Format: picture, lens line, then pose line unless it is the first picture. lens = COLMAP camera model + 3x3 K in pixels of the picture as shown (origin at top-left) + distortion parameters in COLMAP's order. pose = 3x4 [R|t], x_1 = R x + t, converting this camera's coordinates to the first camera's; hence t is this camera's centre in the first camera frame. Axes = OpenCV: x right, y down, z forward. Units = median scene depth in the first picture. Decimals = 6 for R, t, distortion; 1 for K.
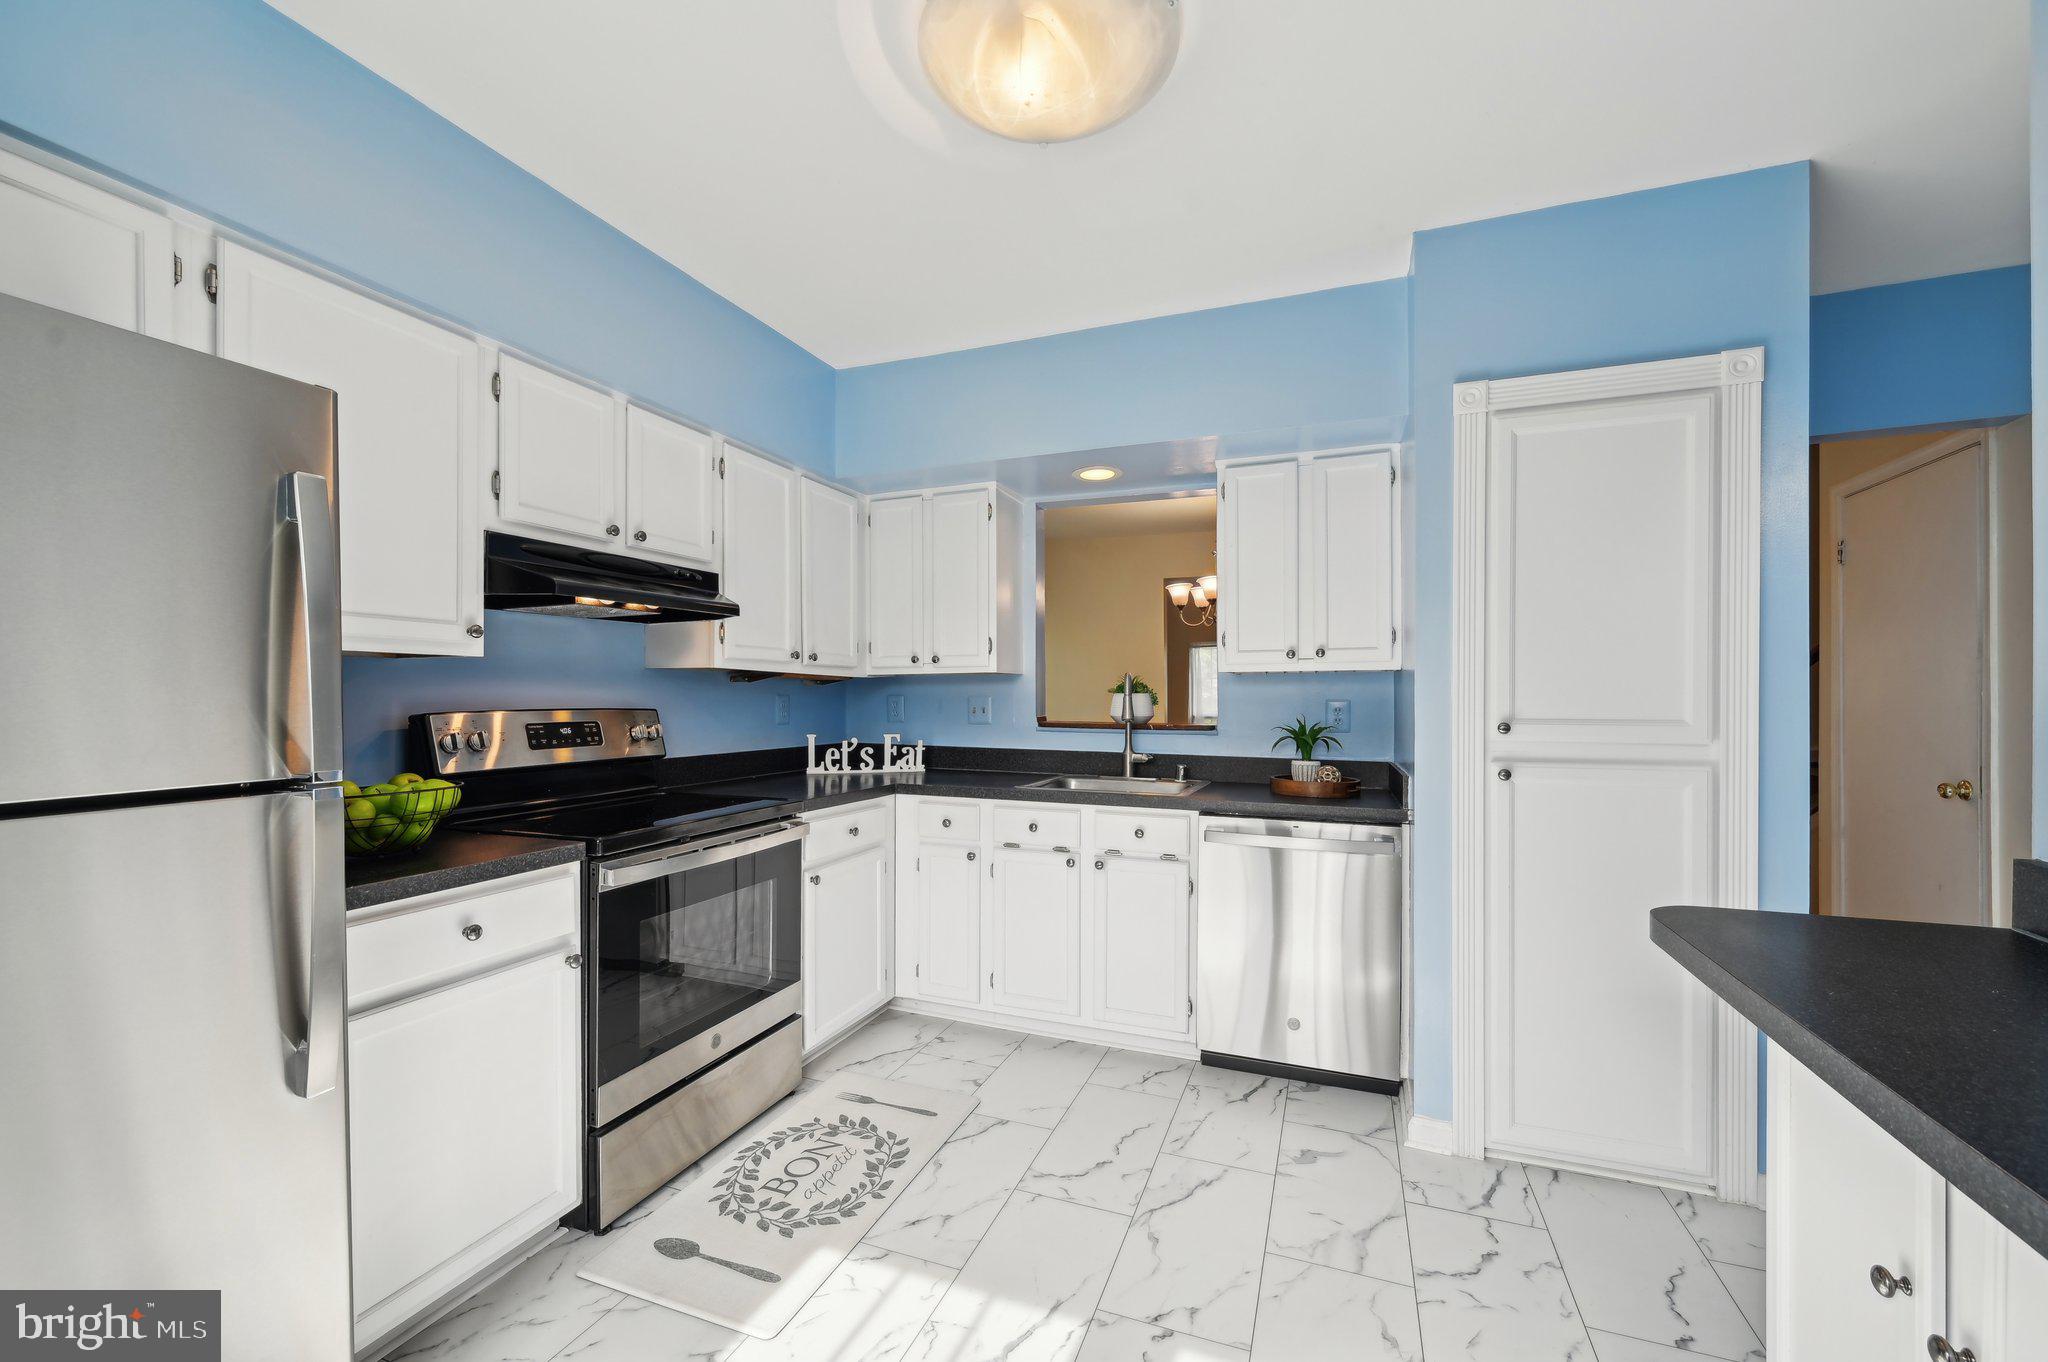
lens RADIAL K [[808.9, 0, 1028.8], [0, 808.9, 699.8], [0, 0, 1]] dist [-0.001806, 0.000563]
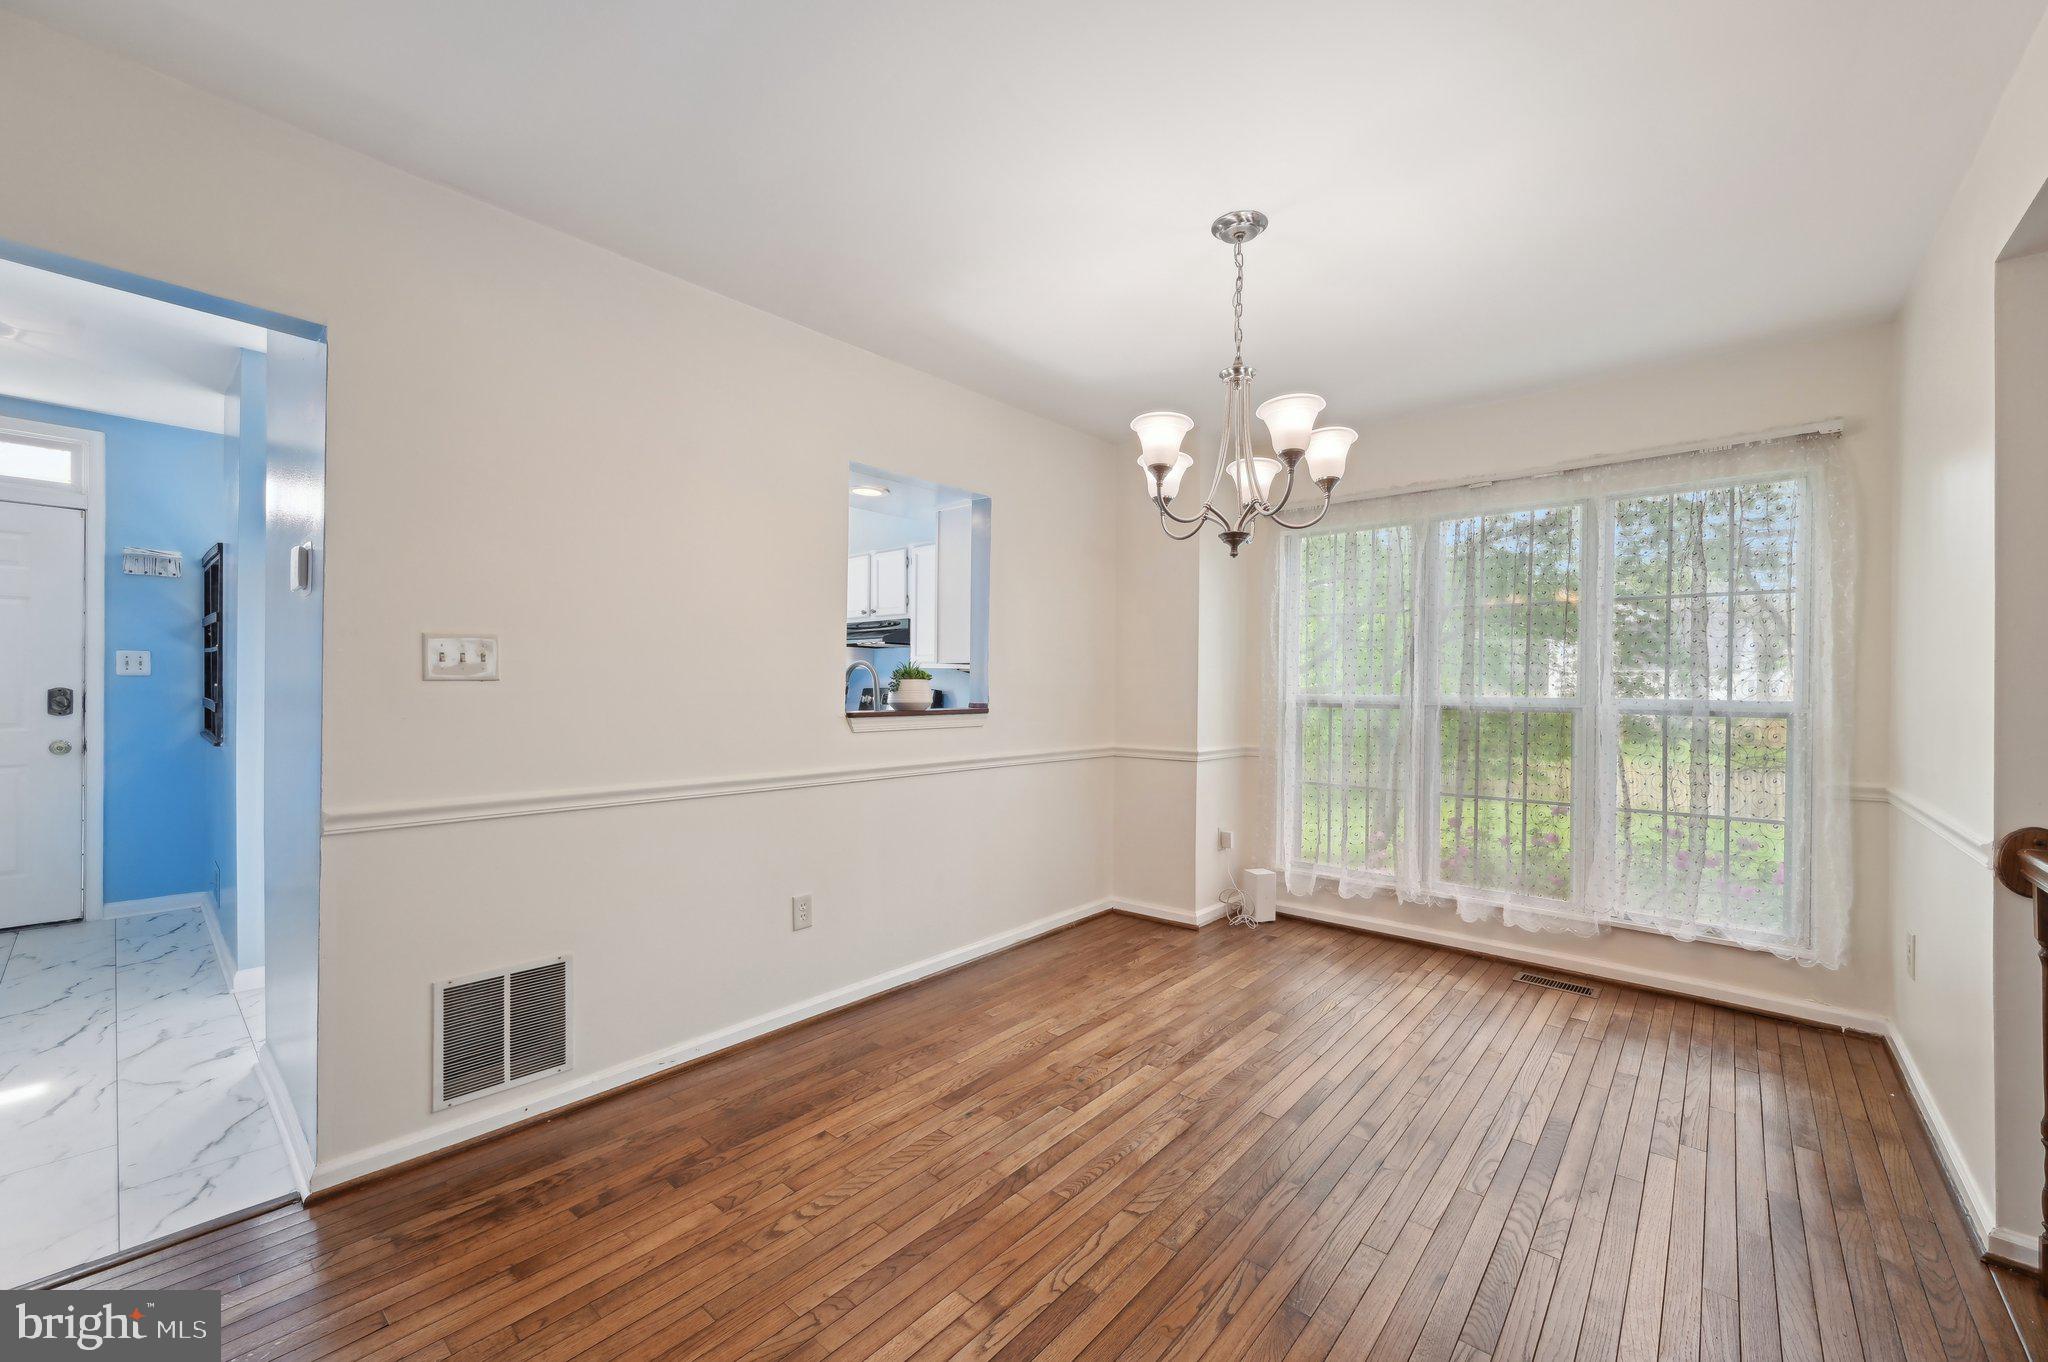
lens RADIAL K [[808.9, 0, 1027.8], [0, 808.9, 689.8], [0, 0, 1]] dist [-0.001806, 0.000563]
pose [[-0.334490, 0.002963, -0.942395, 1.328532], [-0.013214, 0.999882, 0.007833, -0.009253], [0.942307, 0.015073, -0.334411, 1.930827]]
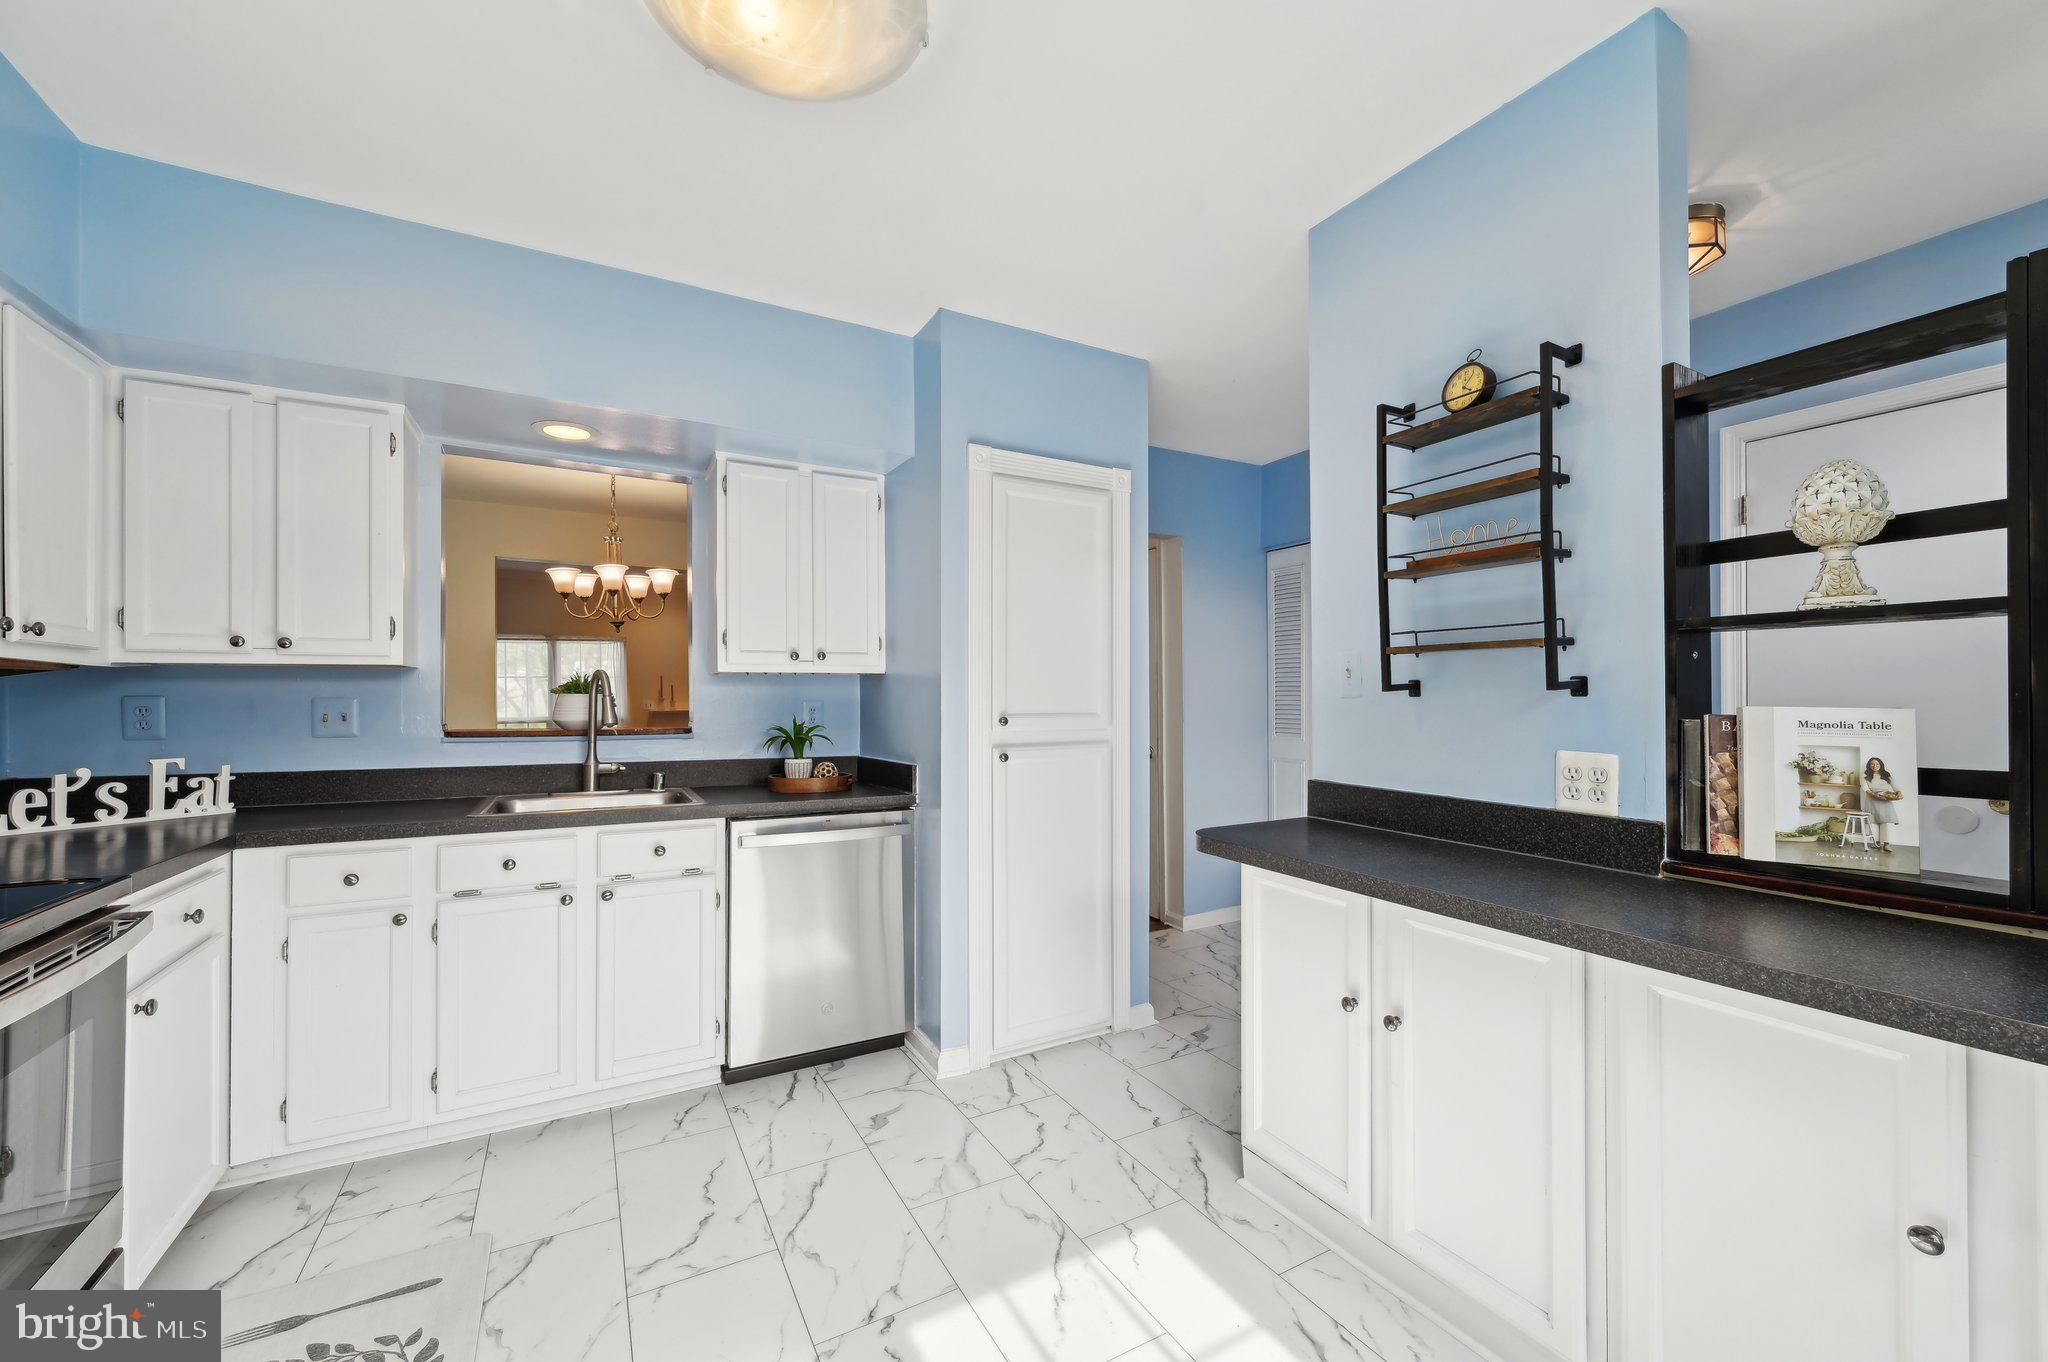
lens RADIAL K [[808.9, 0, 1024.6], [0, 808.9, 691.0], [0, 0, 1]] dist [-0.001806, 0.000563]
pose [[0.640163, 0.004330, 0.768227, -0.306431], [0.005562, 0.999932, -0.010271, 0.000477], [-0.768219, 0.010847, 0.640096, 0.125004]]
